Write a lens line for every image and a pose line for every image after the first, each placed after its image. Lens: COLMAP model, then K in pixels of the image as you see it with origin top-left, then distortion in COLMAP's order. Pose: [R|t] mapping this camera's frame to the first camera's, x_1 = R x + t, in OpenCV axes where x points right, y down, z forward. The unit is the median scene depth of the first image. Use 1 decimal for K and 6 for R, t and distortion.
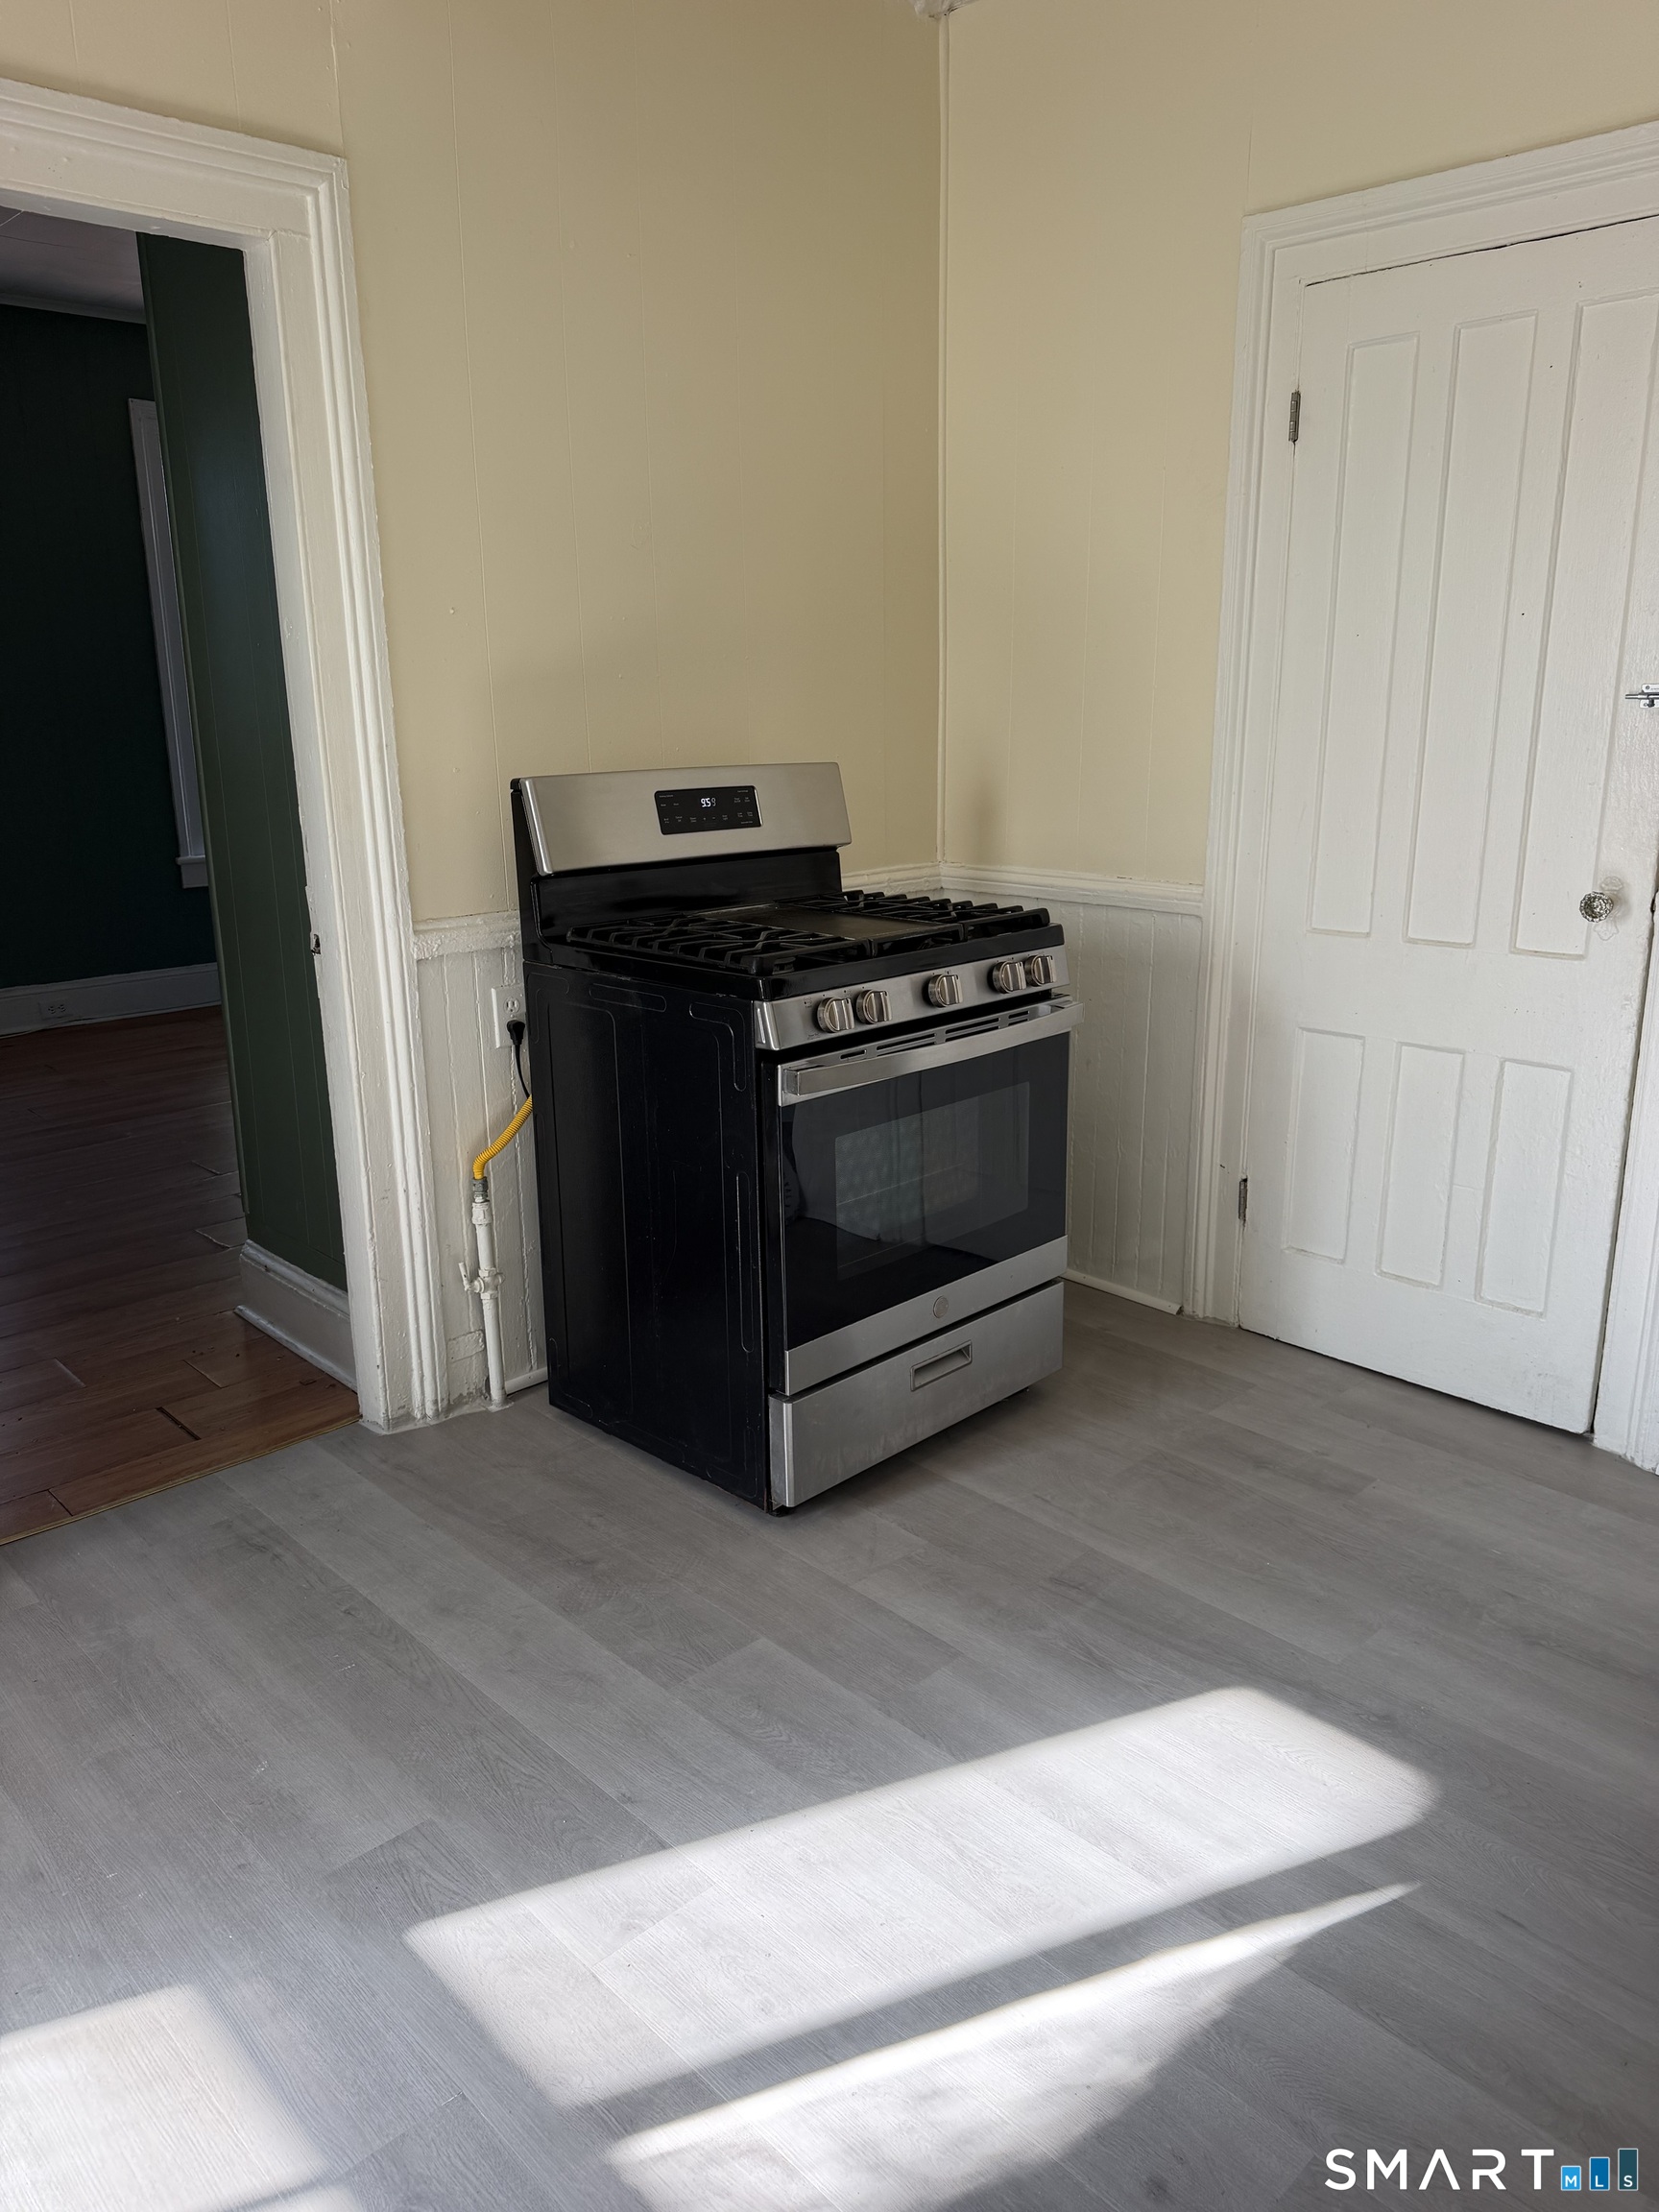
lens RADIAL K [[1518.7, 0, 828.5], [0, 1518.7, 1120.7], [0, 0, 1]] dist [-0.010697, -0.003677]
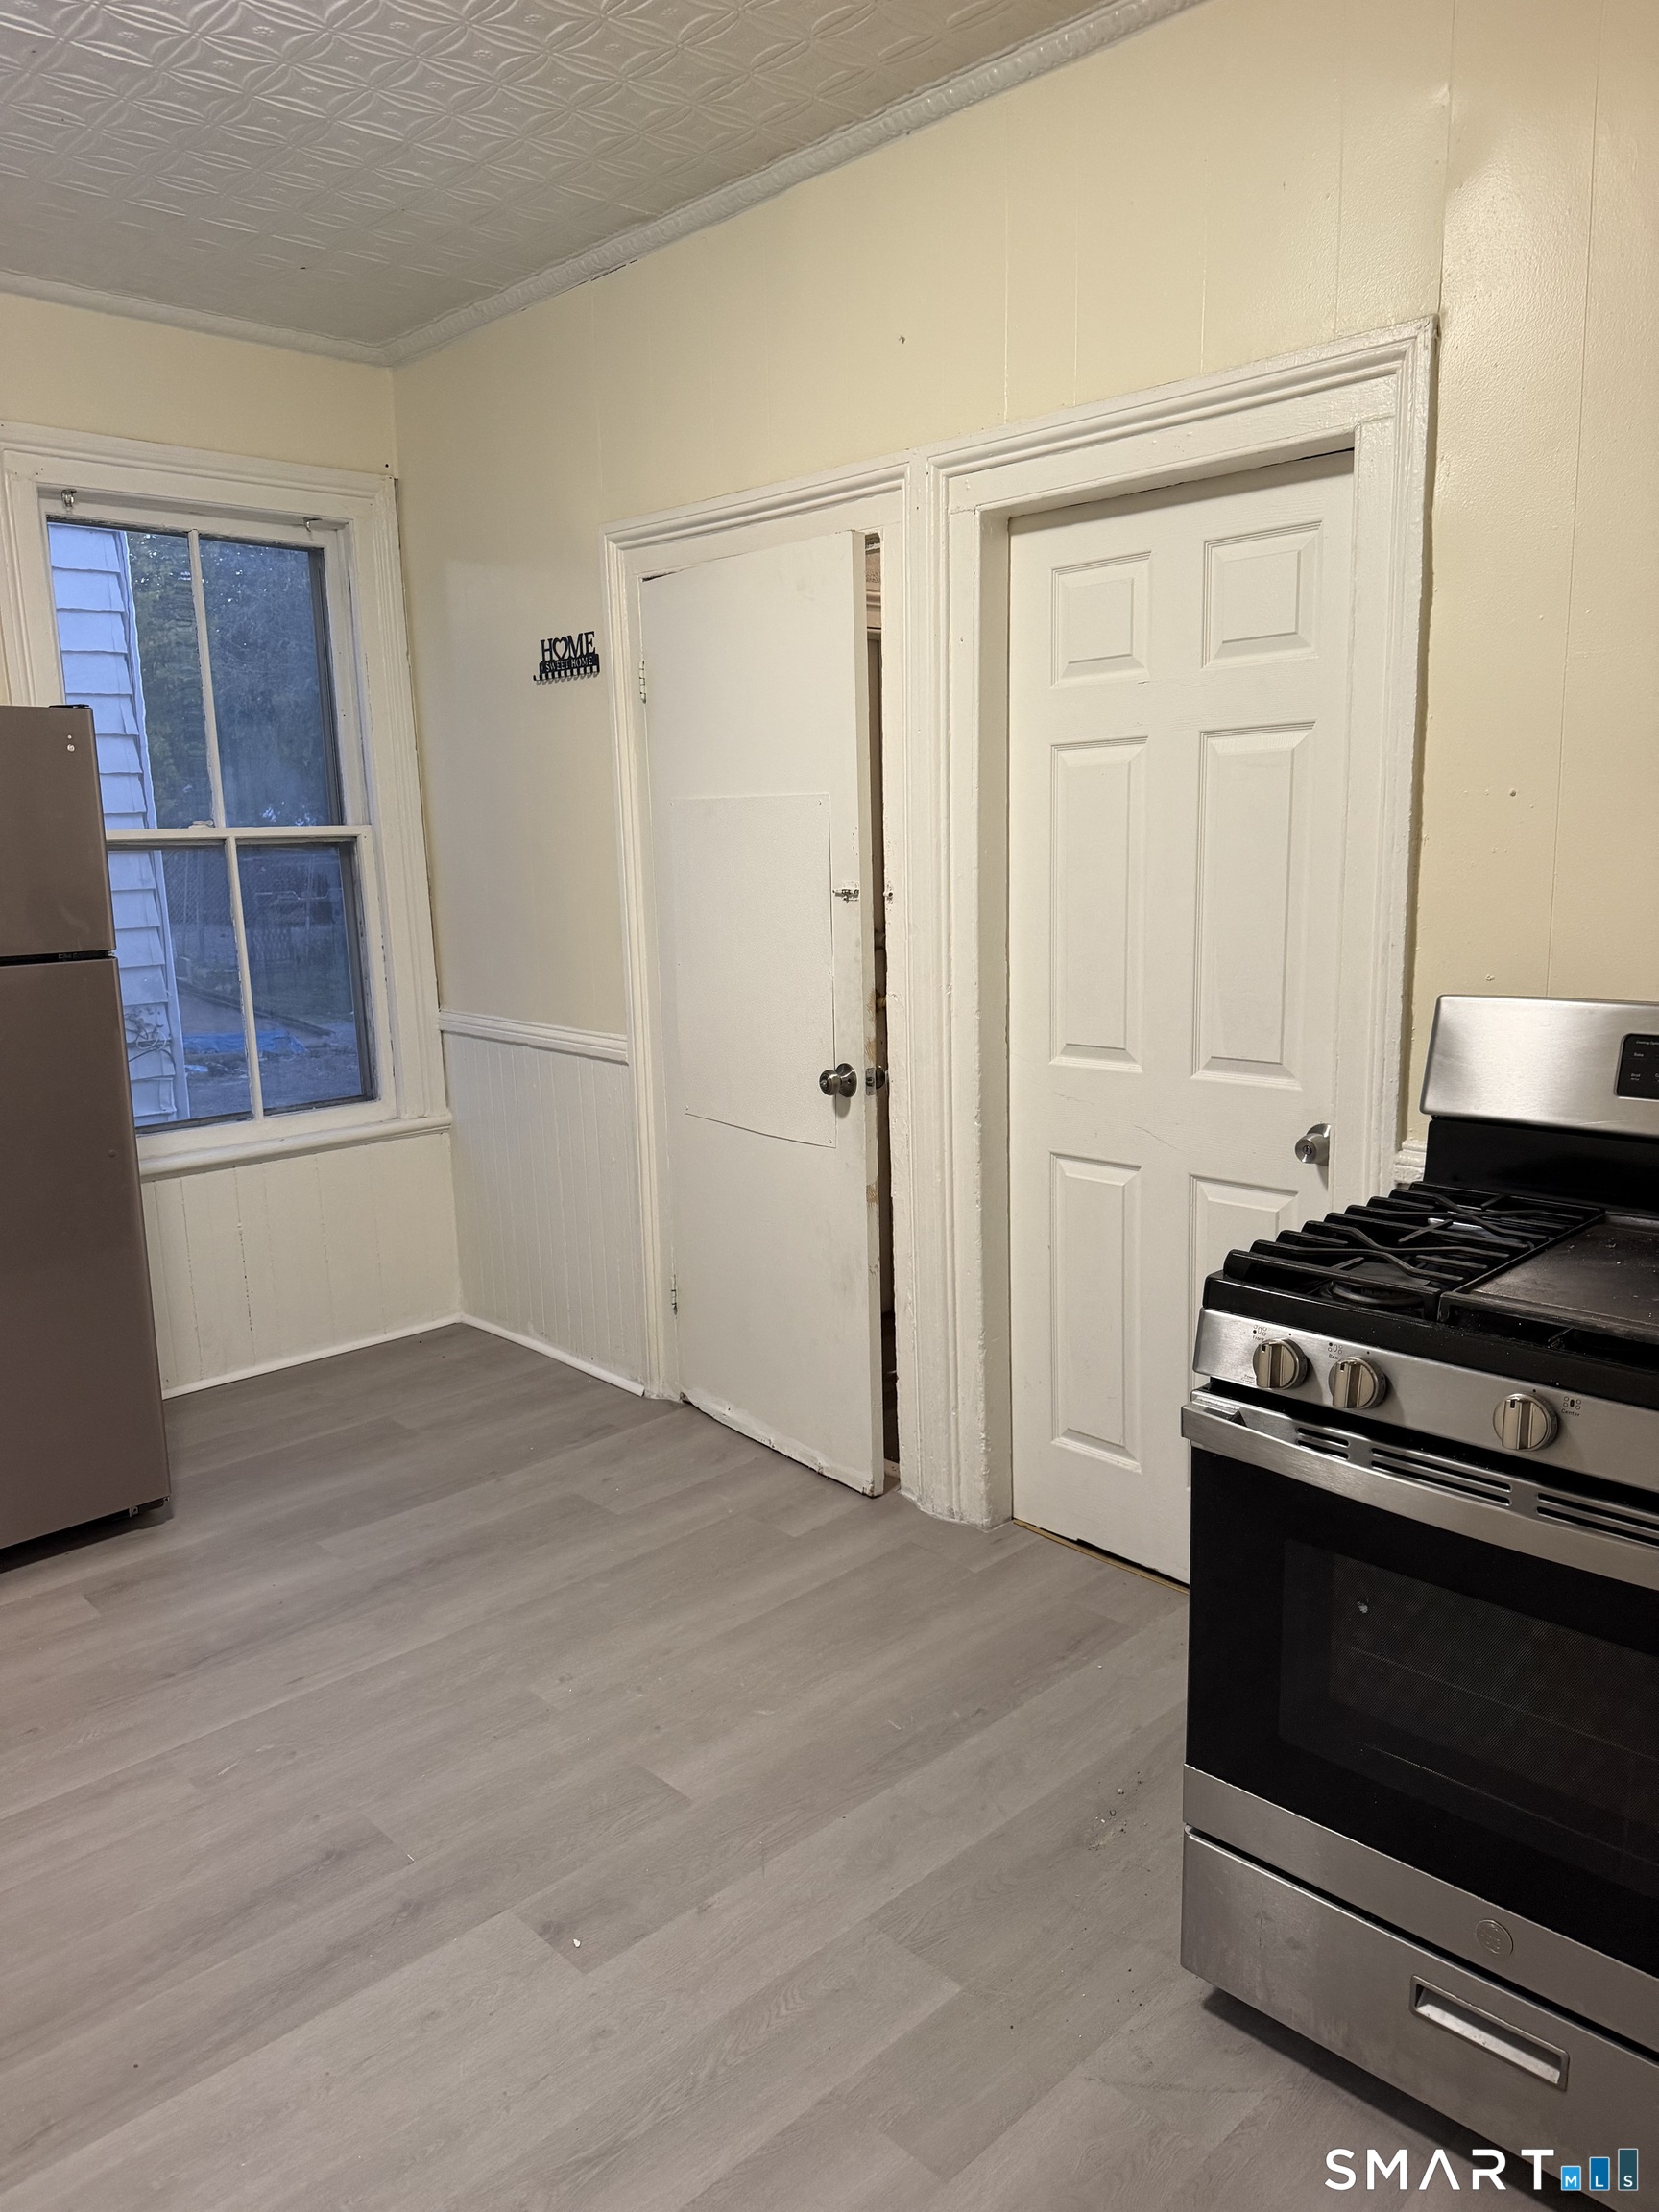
lens RADIAL K [[1533.7, 0, 829.5], [0, 1533.7, 1106.0], [0, 0, 1]] dist [0.023032, -0.030150]
pose [[0.010234, 0.184837, -0.982716, 0.695703], [-0.250650, 0.951866, 0.176424, -0.260317], [0.968024, 0.244512, 0.056071, 0.733490]]
